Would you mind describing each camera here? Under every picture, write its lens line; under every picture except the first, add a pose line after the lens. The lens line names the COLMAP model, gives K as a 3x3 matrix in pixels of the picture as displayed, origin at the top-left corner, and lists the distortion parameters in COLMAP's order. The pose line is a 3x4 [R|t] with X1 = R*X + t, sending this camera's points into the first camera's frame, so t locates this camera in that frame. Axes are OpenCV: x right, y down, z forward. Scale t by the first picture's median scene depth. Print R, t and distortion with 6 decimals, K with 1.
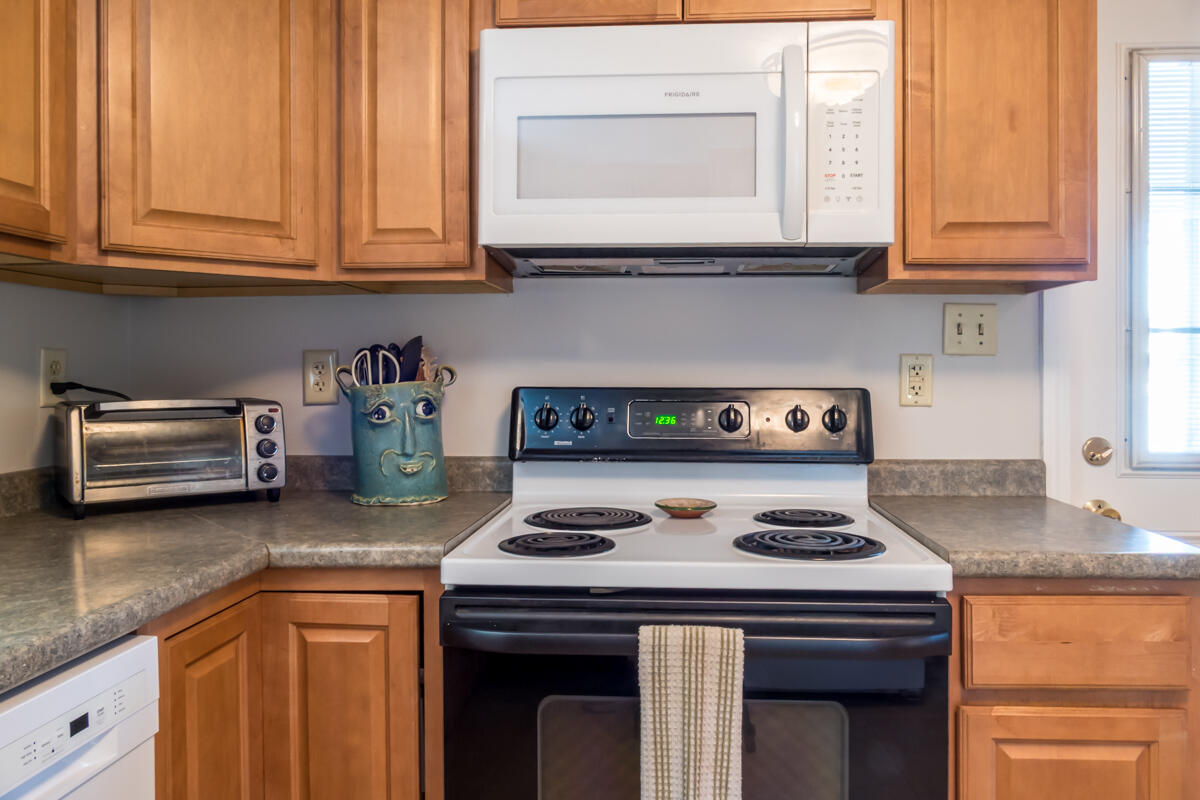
lens RADIAL K [[881.5, 0, 626.9], [0, 881.5, 372.1], [0, 0, 1]] dist [-0.007786, -0.000352]
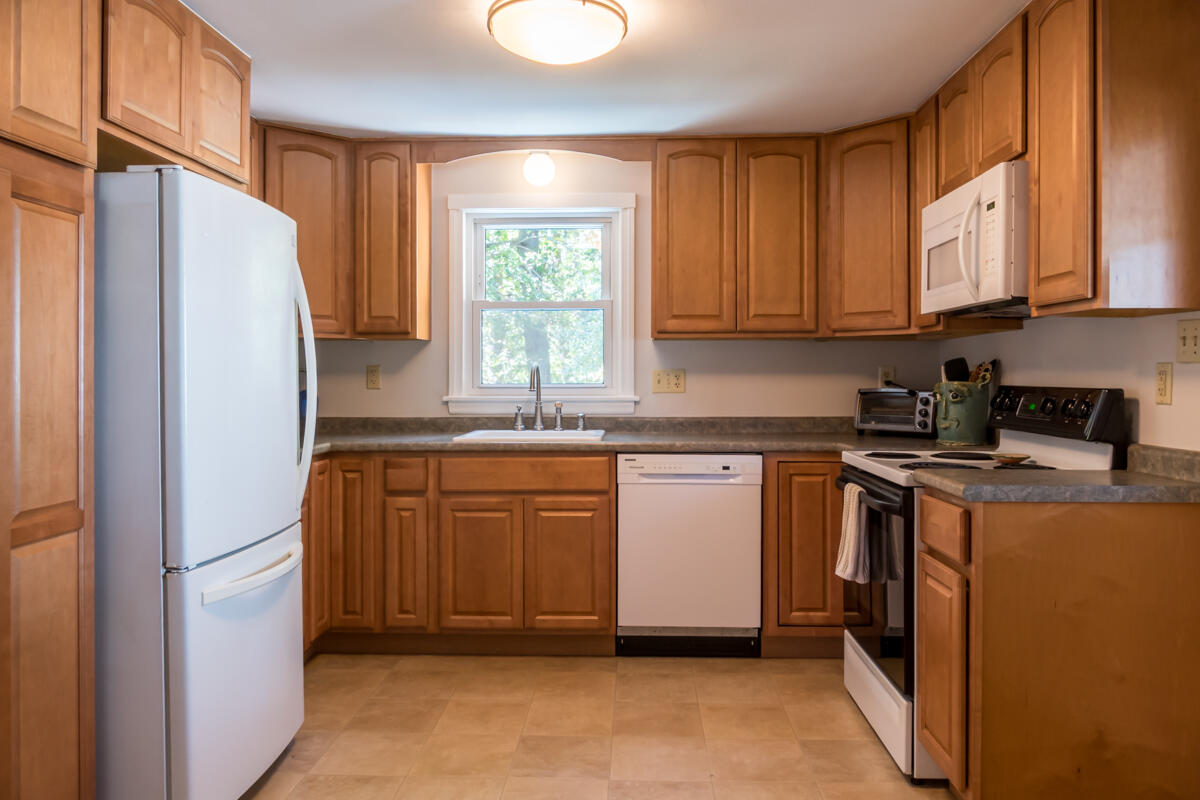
lens RADIAL K [[884.0, 0, 622.3], [0, 884.0, 395.5], [0, 0, 1]] dist [-0.003170, -0.000726]
pose [[0.044939, 0.022069, -0.998746, 1.669934], [-0.000712, 0.999756, 0.022060, -0.000966], [0.998989, -0.000280, 0.044944, 0.192045]]
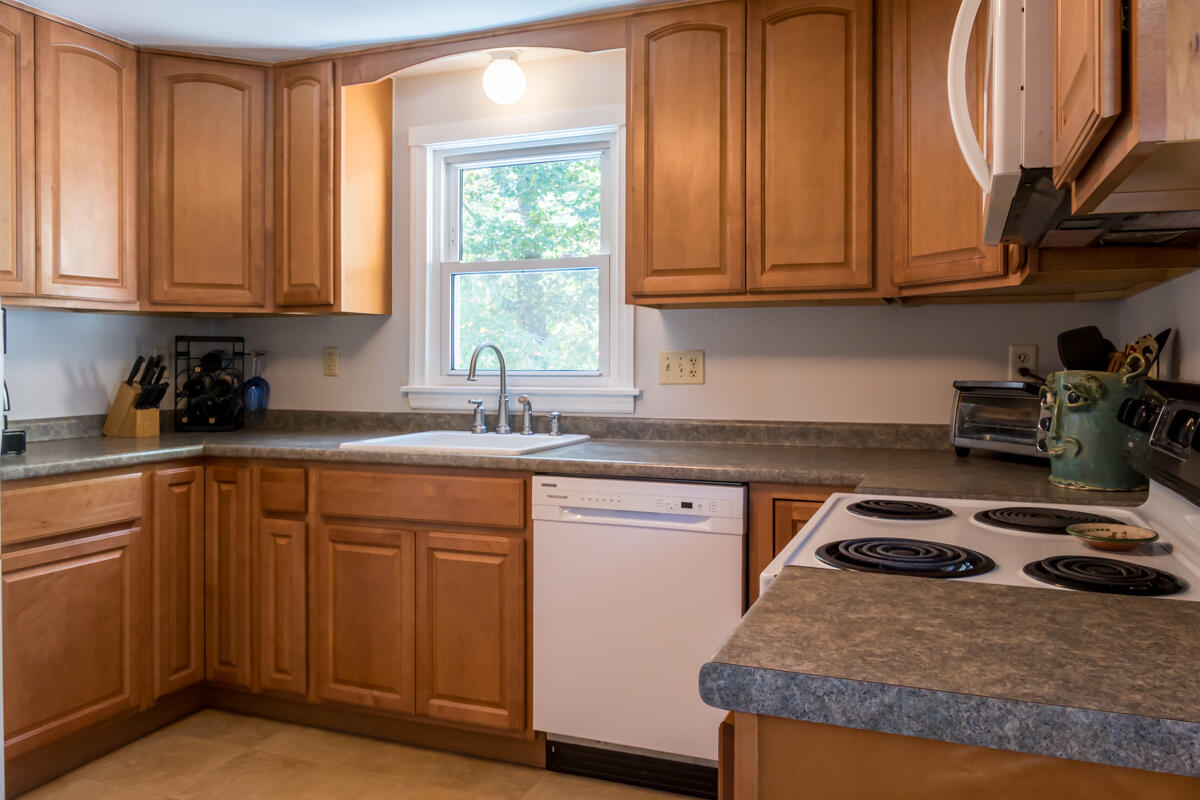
lens RADIAL K [[881.5, 0, 626.9], [0, 881.5, 372.1], [0, 0, 1]] dist [-0.007786, -0.000352]
pose [[-0.290065, 0.013420, -0.956913, 0.914941], [-0.001020, 0.999897, 0.014332, -0.001841], [0.957006, 0.005133, -0.290022, 0.802965]]
